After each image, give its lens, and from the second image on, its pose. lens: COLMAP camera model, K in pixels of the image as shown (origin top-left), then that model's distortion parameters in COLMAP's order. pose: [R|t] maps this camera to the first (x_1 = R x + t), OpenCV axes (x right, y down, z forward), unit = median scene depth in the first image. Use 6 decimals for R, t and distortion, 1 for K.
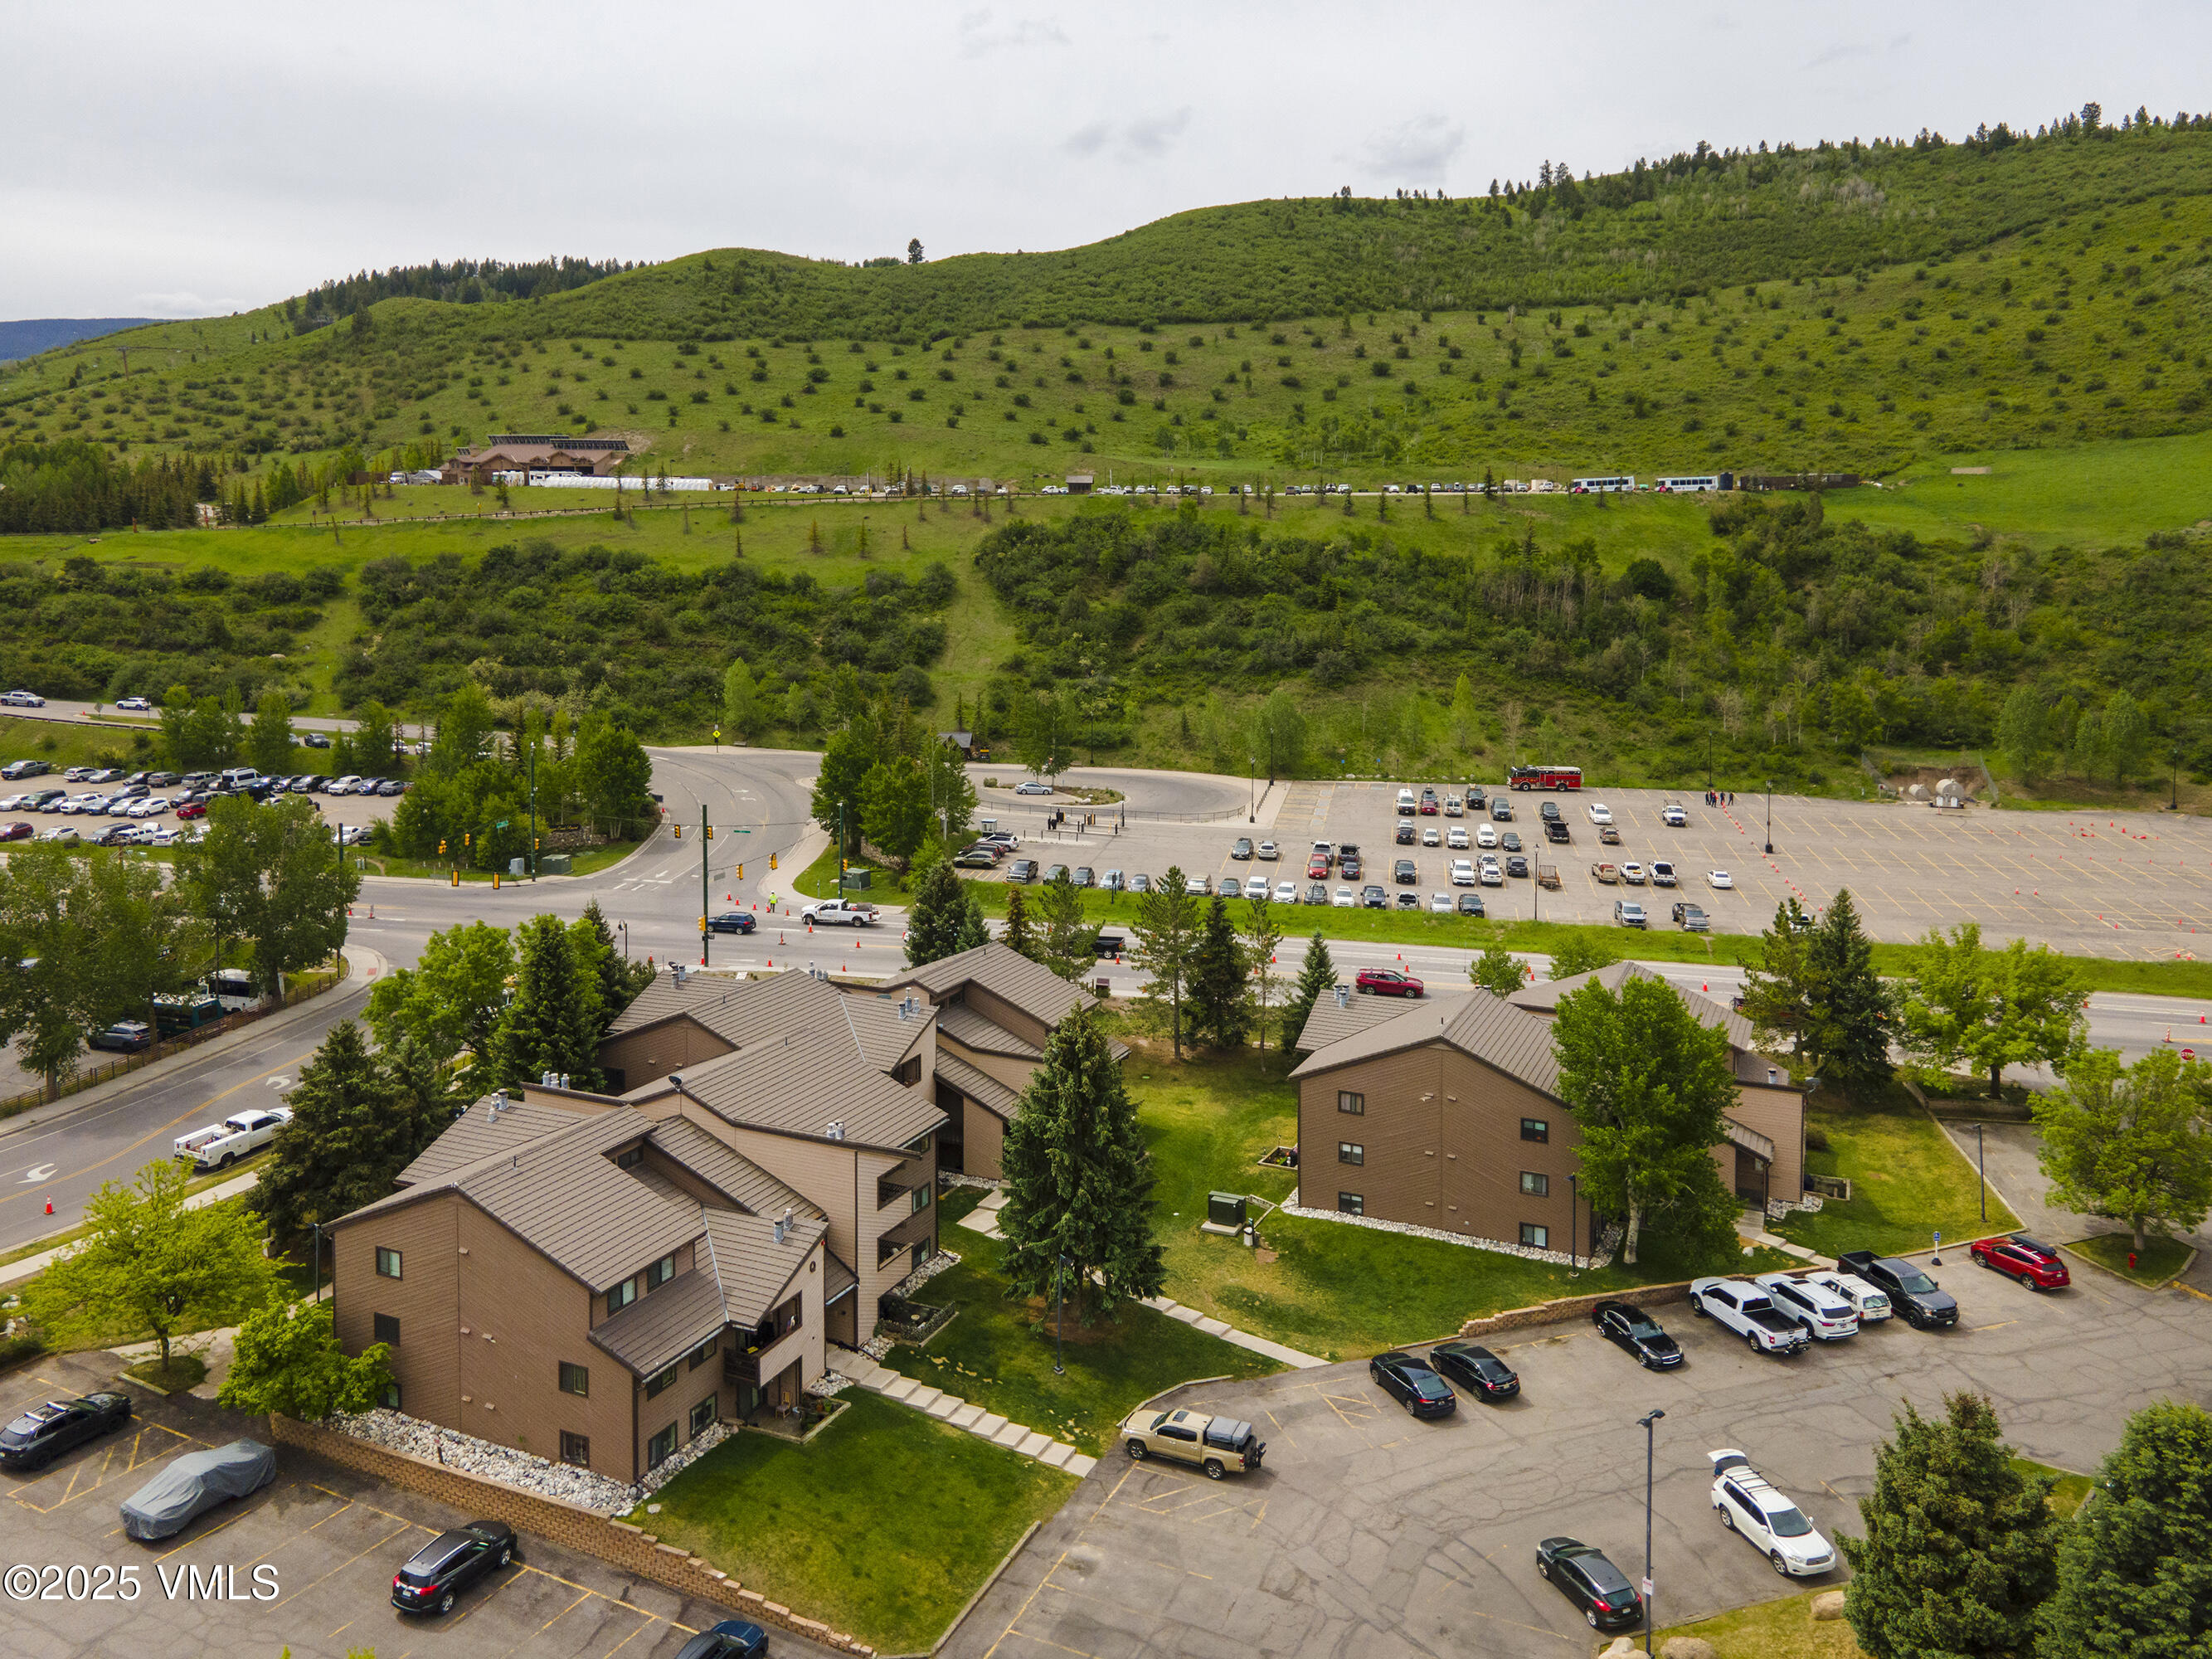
lens RADIAL K [[1521.3, 0, 1098.7], [0, 1521.3, 816.2], [0, 0, 1]] dist [0.023762, 0.022280]
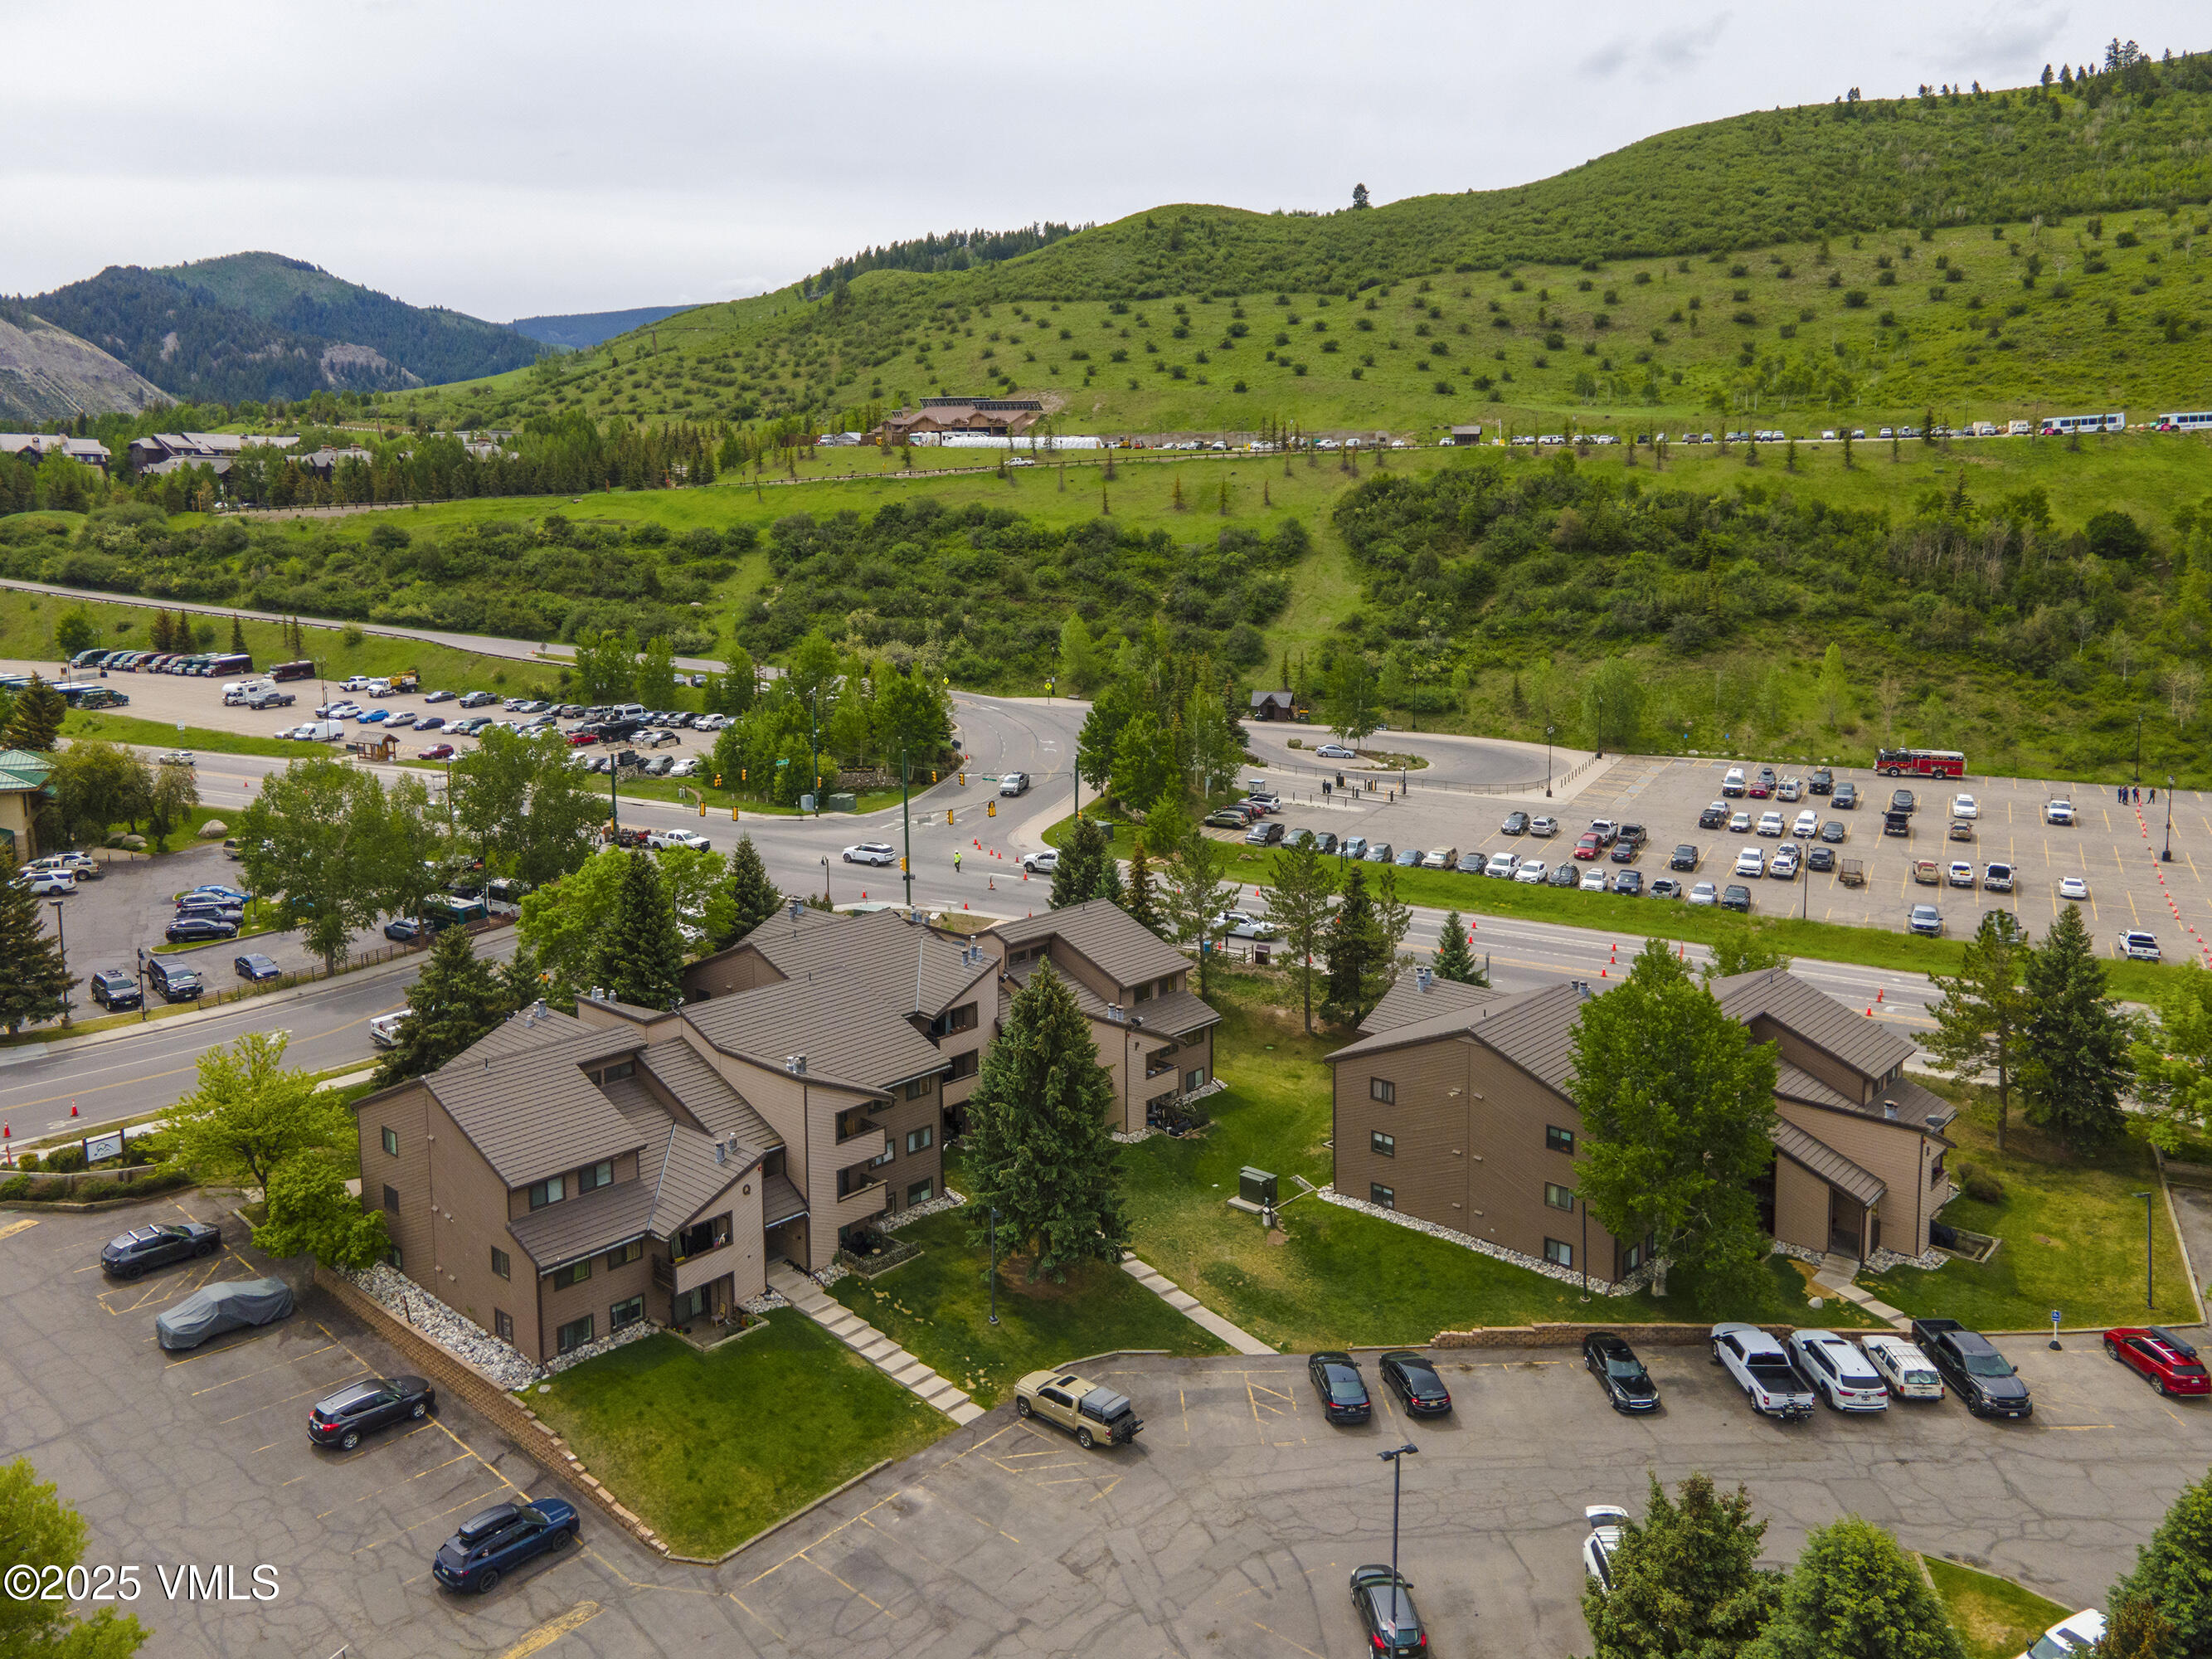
lens RADIAL K [[1521.3, 0, 1105.9], [0, 1521.3, 852.8], [0, 0, 1]] dist [0.023762, 0.022280]
pose [[0.963082, 0.059136, -0.262632, 0.098507], [-0.045995, 0.997376, 0.055908, -0.001484], [0.265249, -0.041764, 0.963275, 0.021601]]
